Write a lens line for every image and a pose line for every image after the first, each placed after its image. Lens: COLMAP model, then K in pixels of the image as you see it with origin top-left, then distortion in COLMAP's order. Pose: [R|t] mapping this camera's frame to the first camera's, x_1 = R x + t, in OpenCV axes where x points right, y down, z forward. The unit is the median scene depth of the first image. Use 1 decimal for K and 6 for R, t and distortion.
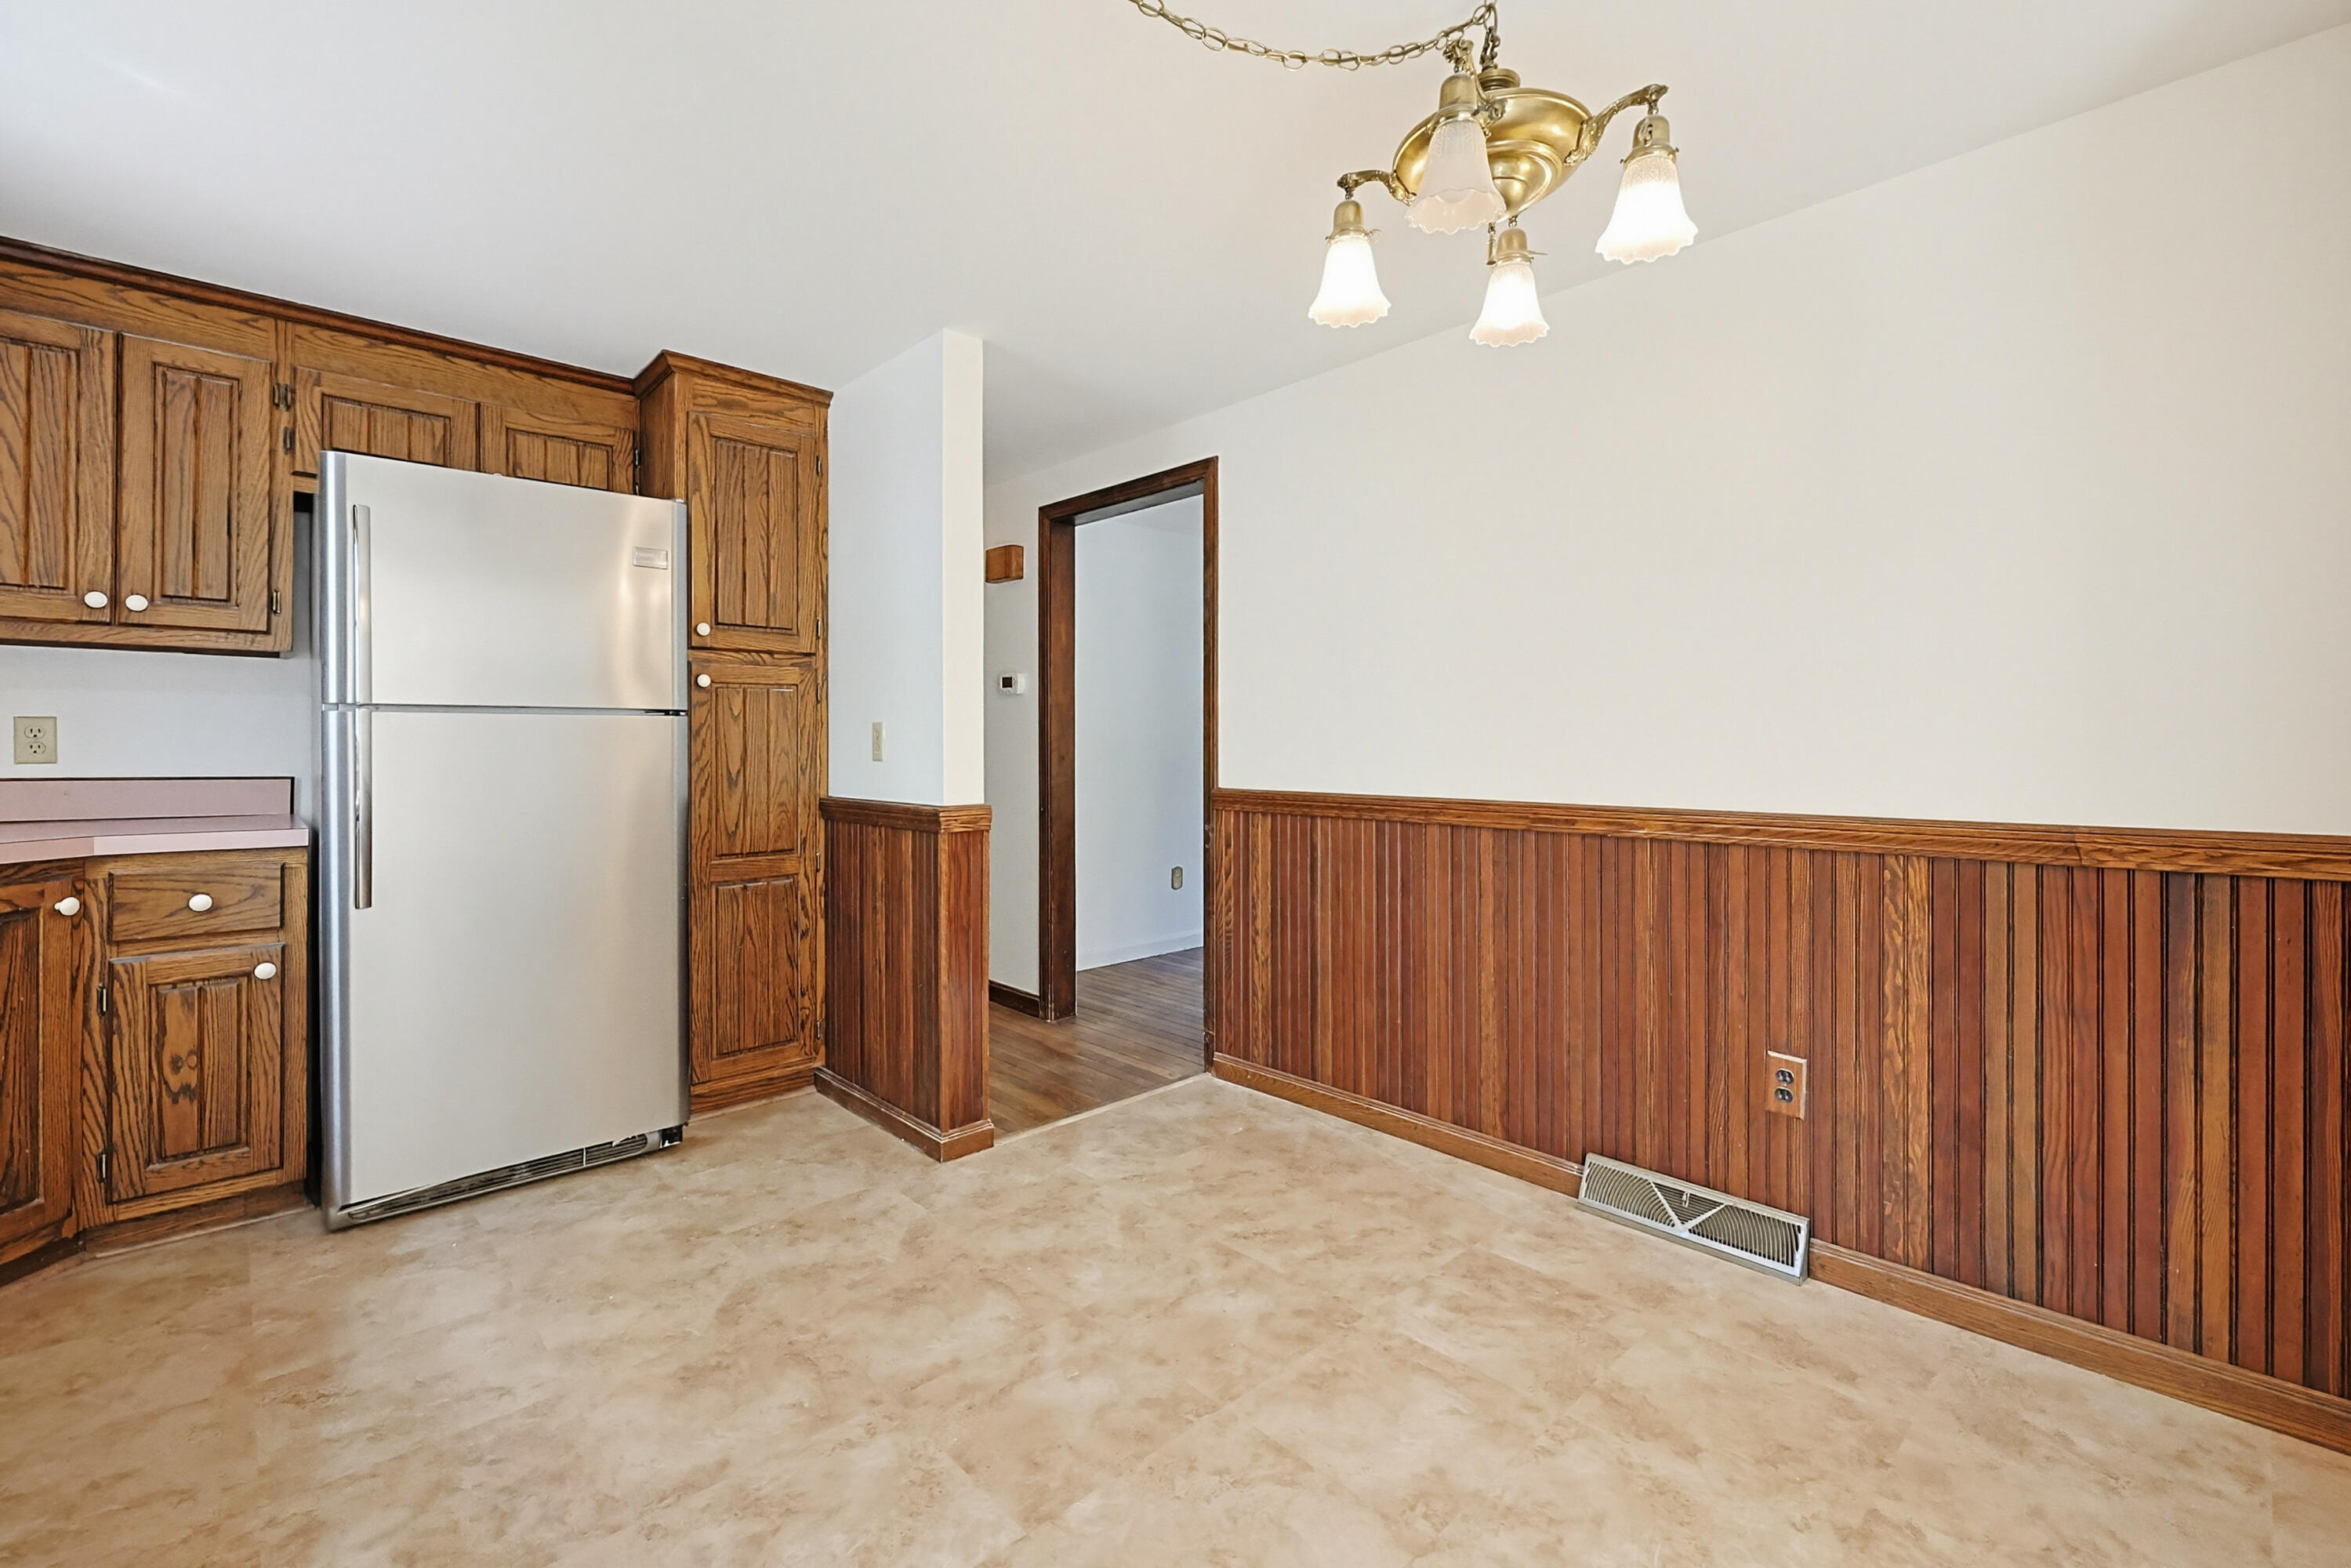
lens RADIAL K [[1022.2, 0, 1165.9], [0, 1022.2, 744.4], [0, 0, 1]] dist [0.000005, 0.000410]
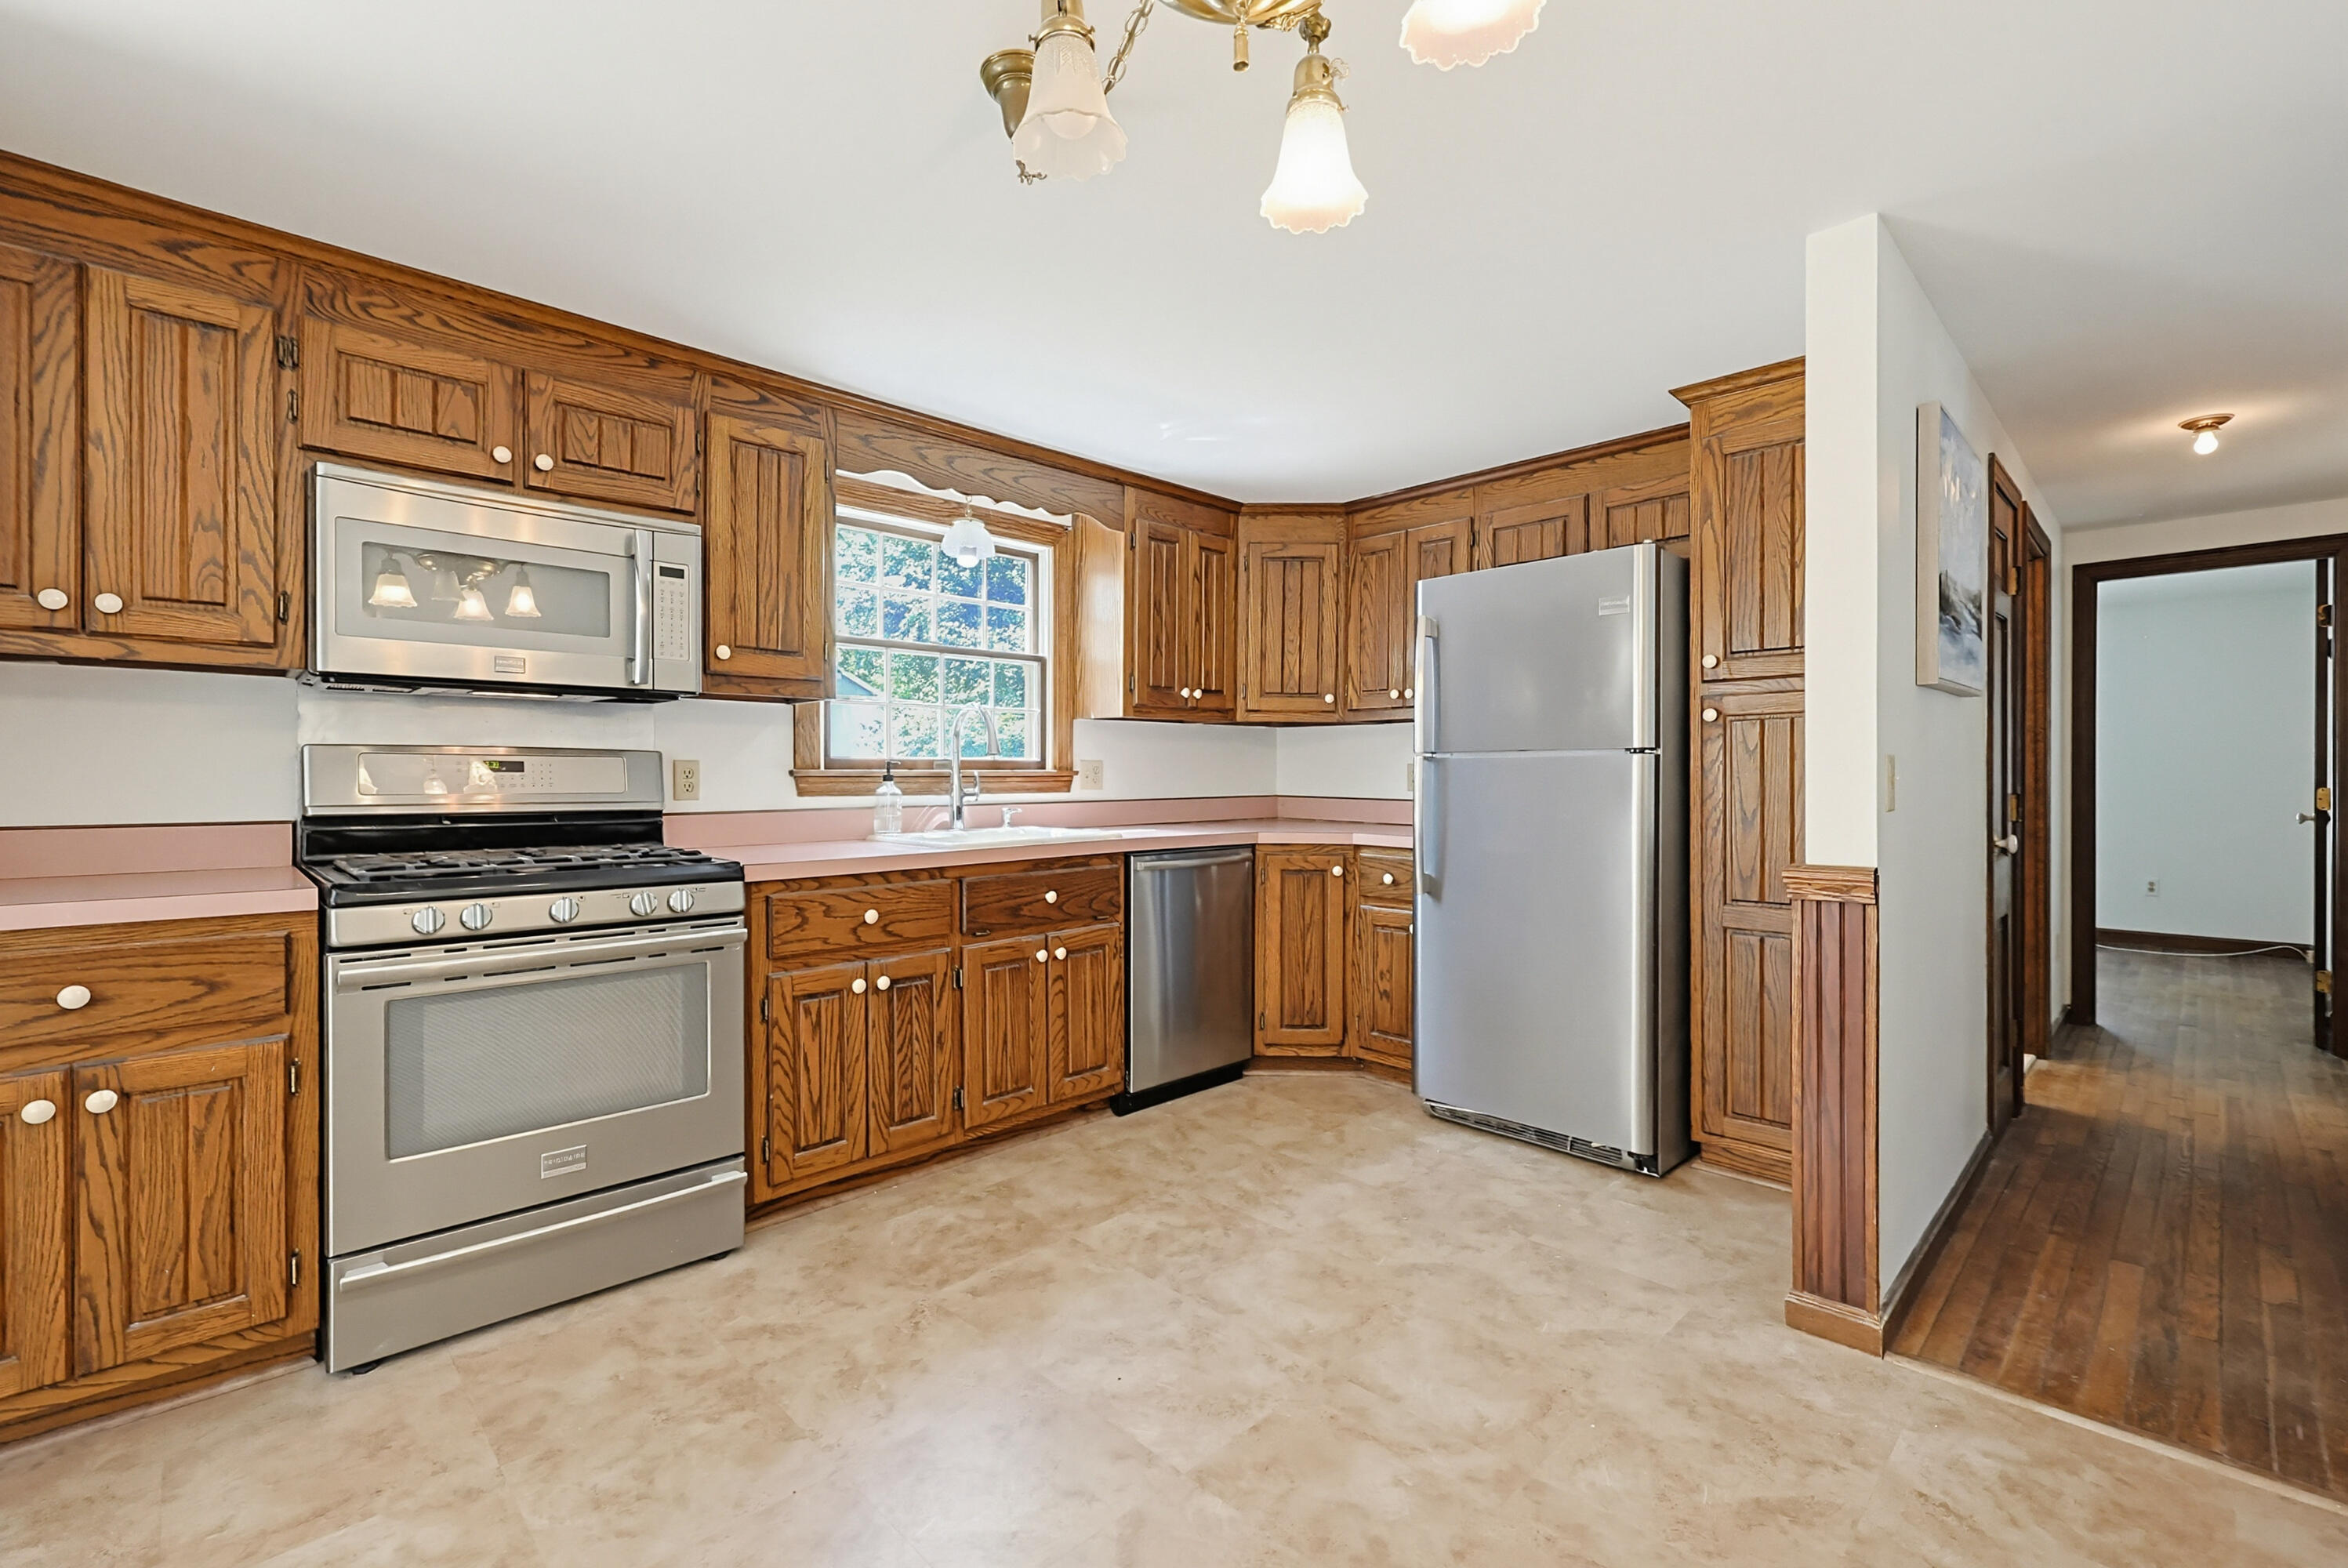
lens RADIAL K [[1017.7, 0, 1165.8], [0, 1017.7, 778.3], [0, 0, 1]] dist [-0.001074, 0.000161]
pose [[0.014670, 0.002579, -0.999889, 0.516999], [0.000790, 0.999996, 0.002591, -0.006269], [0.999892, -0.000828, 0.014668, 0.496000]]
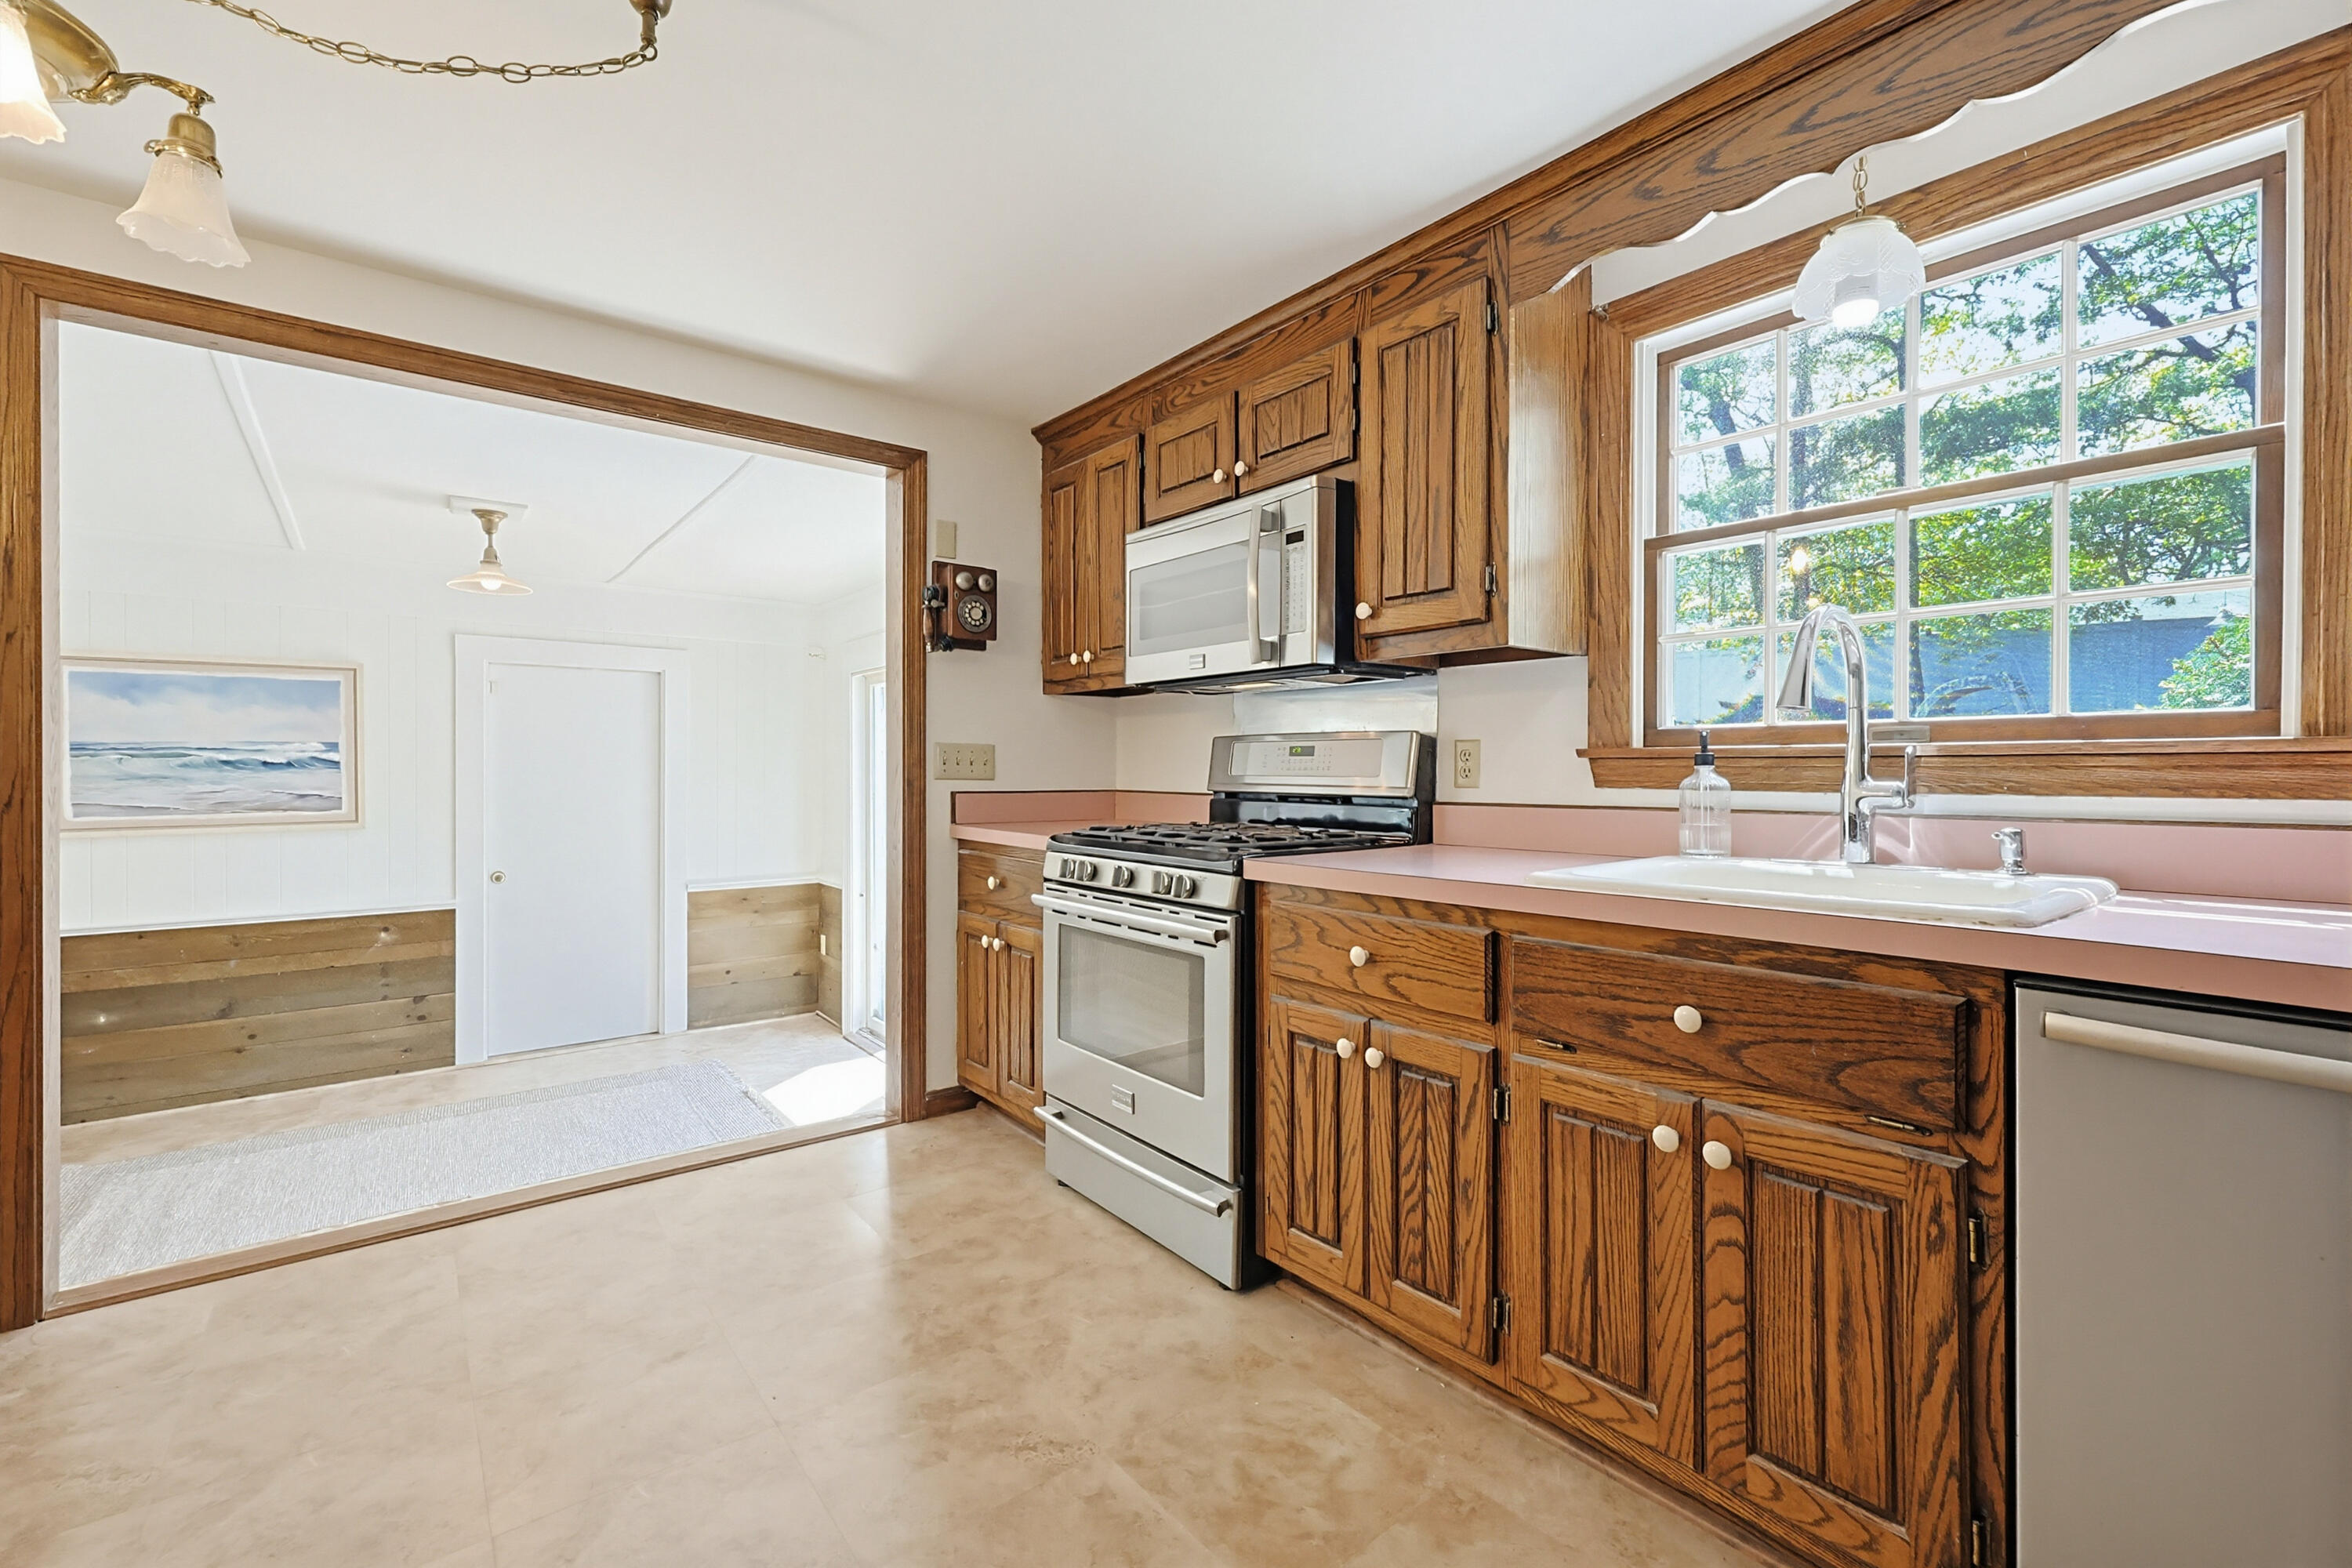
lens RADIAL K [[978.6, 0, 1165.1], [0, 978.6, 772.2], [0, 0, 1]] dist [-0.000562, 0.000017]
pose [[-0.996760, -0.000400, 0.080427, -0.360241], [-0.000069, 0.999992, 0.004120, 0.001993], [-0.080428, 0.004101, -0.996752, 0.883623]]
